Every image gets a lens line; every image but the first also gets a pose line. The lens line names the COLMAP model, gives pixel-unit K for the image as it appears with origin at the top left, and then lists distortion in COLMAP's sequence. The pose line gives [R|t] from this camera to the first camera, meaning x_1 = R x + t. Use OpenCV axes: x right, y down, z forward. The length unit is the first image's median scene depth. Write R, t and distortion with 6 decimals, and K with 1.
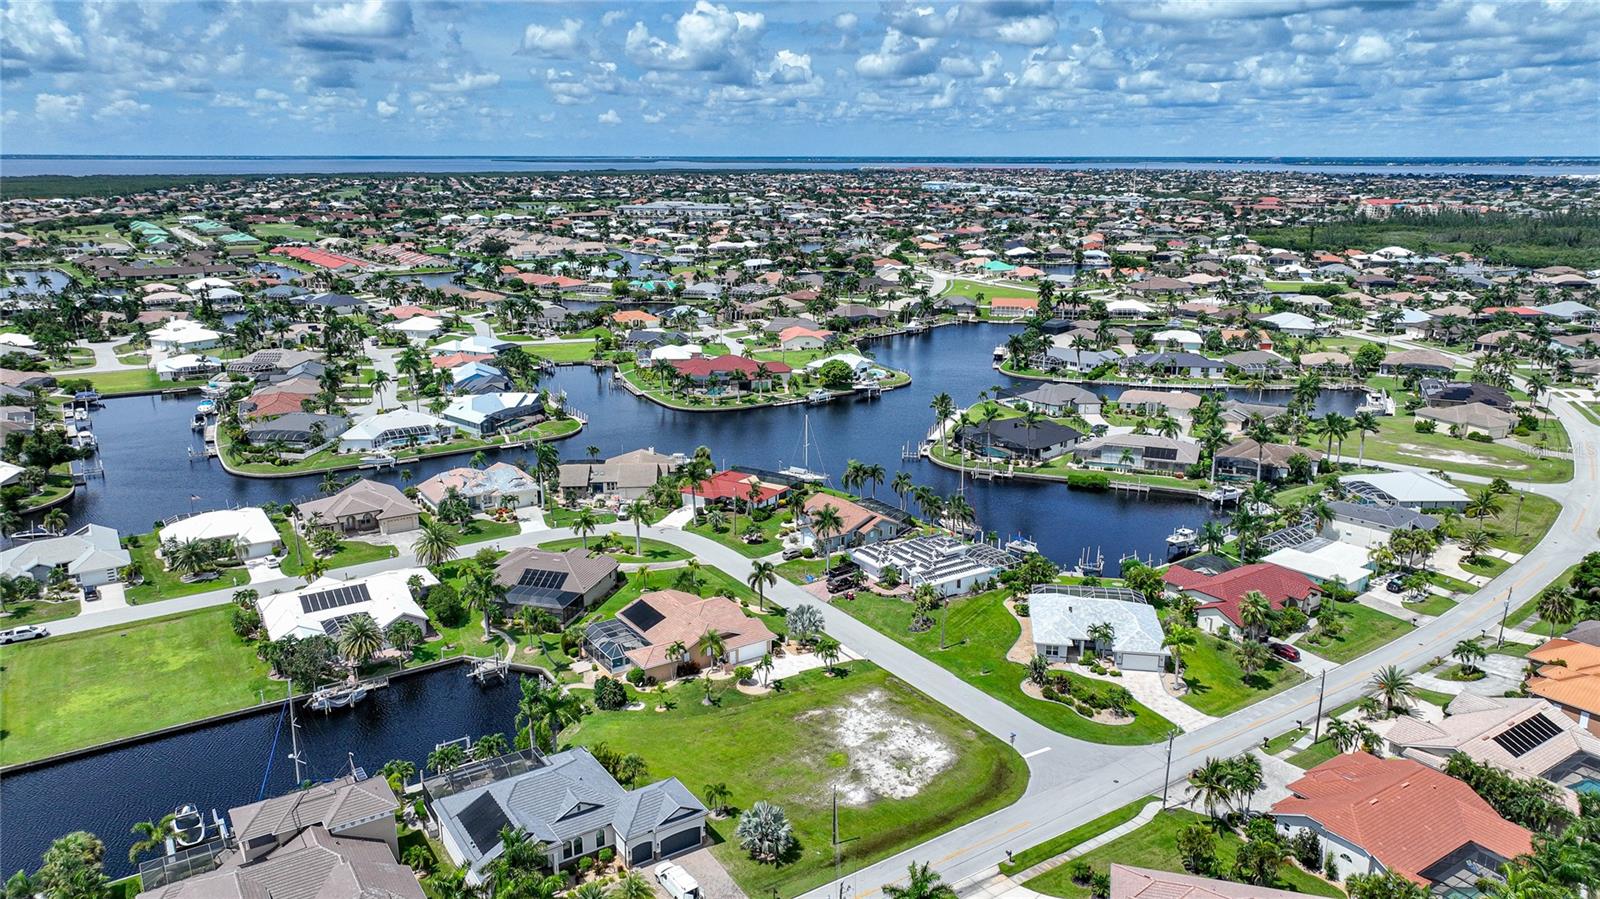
lens RADIAL K [[1121.7, 0, 803.8], [0, 1121.7, 451.8], [0, 0, 1]] dist [-0.000441, 0.018967]
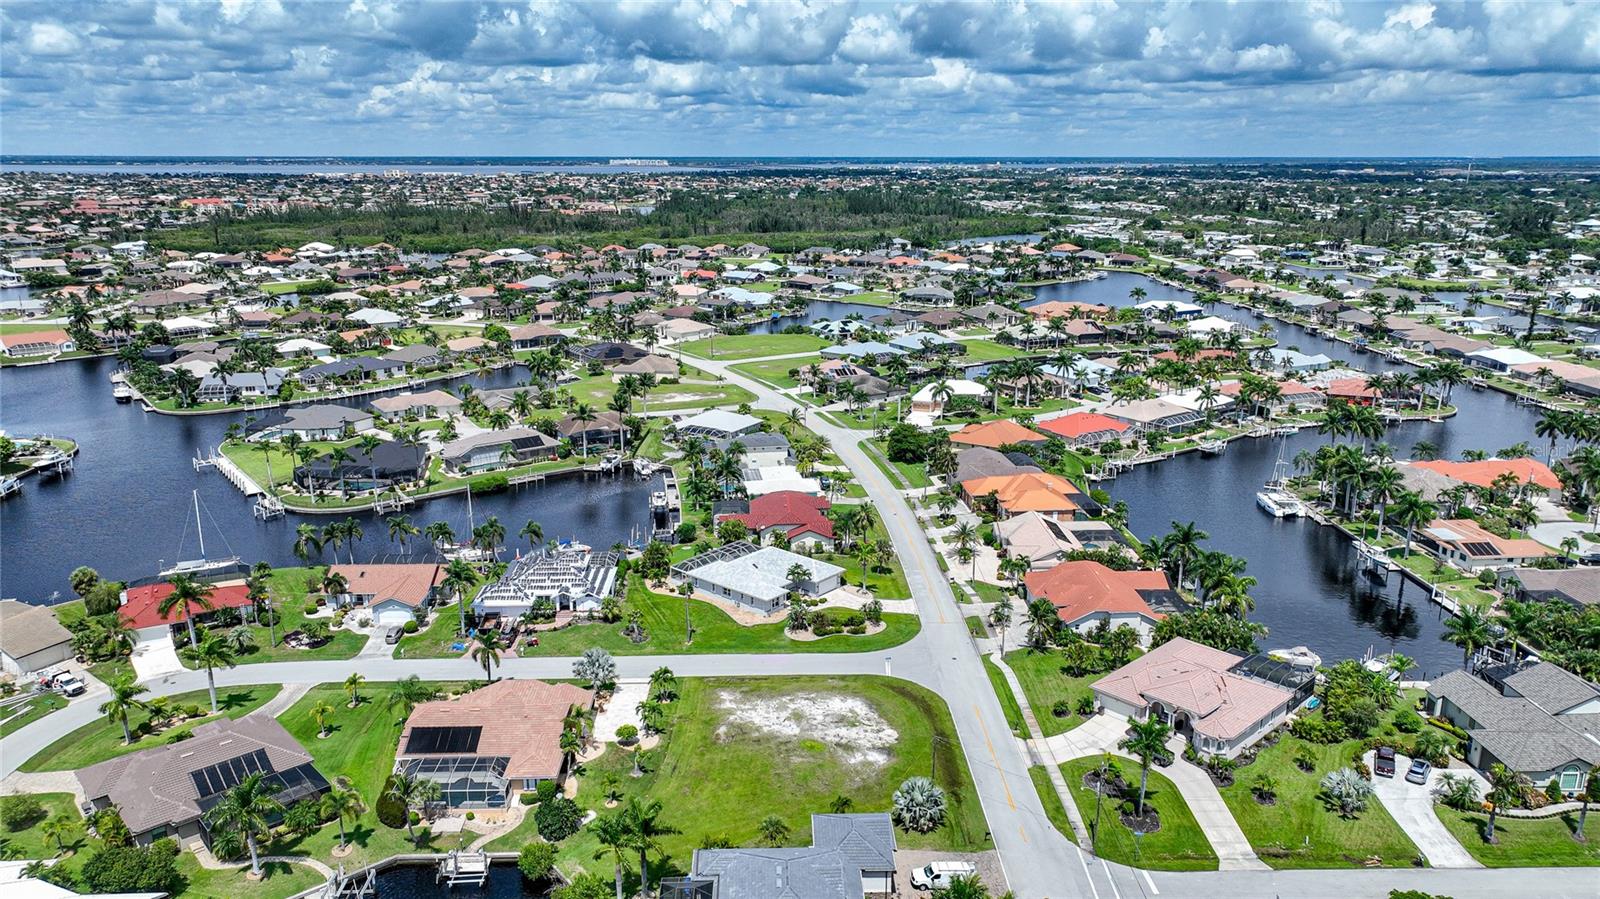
lens RADIAL K [[1121.7, 0, 803.8], [0, 1121.7, 451.8], [0, 0, 1]] dist [-0.000441, 0.018967]
pose [[0.528815, -0.219815, 0.819778, -0.398787], [0.219218, 0.968480, 0.118276, -0.057239], [-0.819938, 0.117164, 0.560335, 0.212774]]
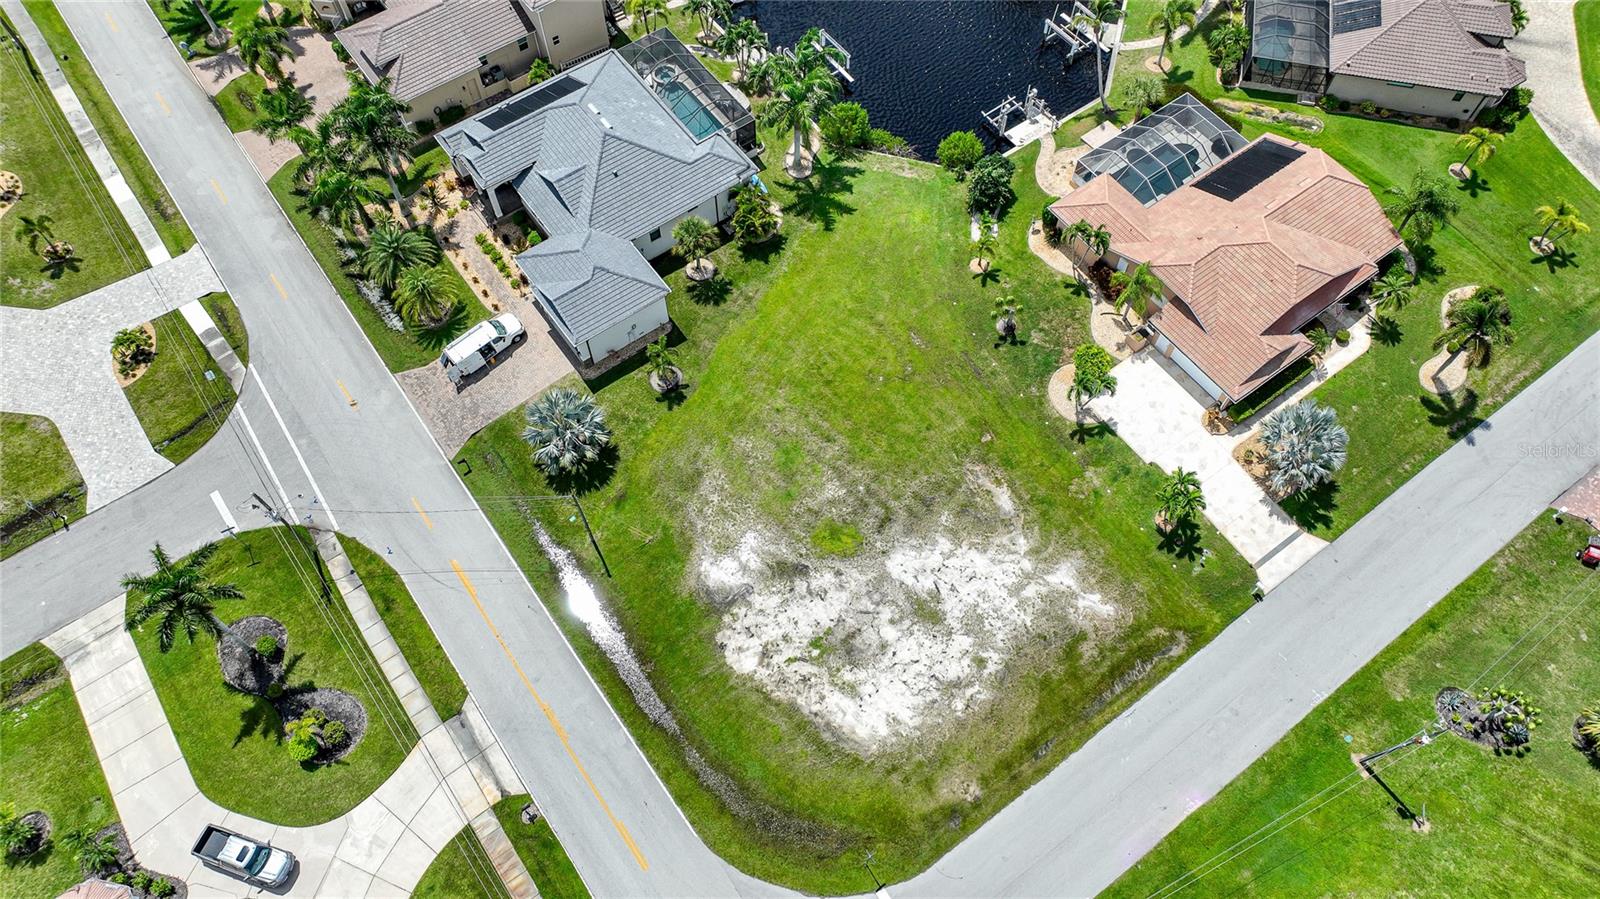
lens RADIAL K [[1121.7, 0, 803.8], [0, 1121.7, 451.8], [0, 0, 1]] dist [-0.000441, 0.018967]
pose [[0.044664, 0.878044, -0.476491, 0.138084], [-0.257310, 0.470985, 0.843780, -0.117433], [0.965296, 0.084919, 0.246966, 0.444324]]
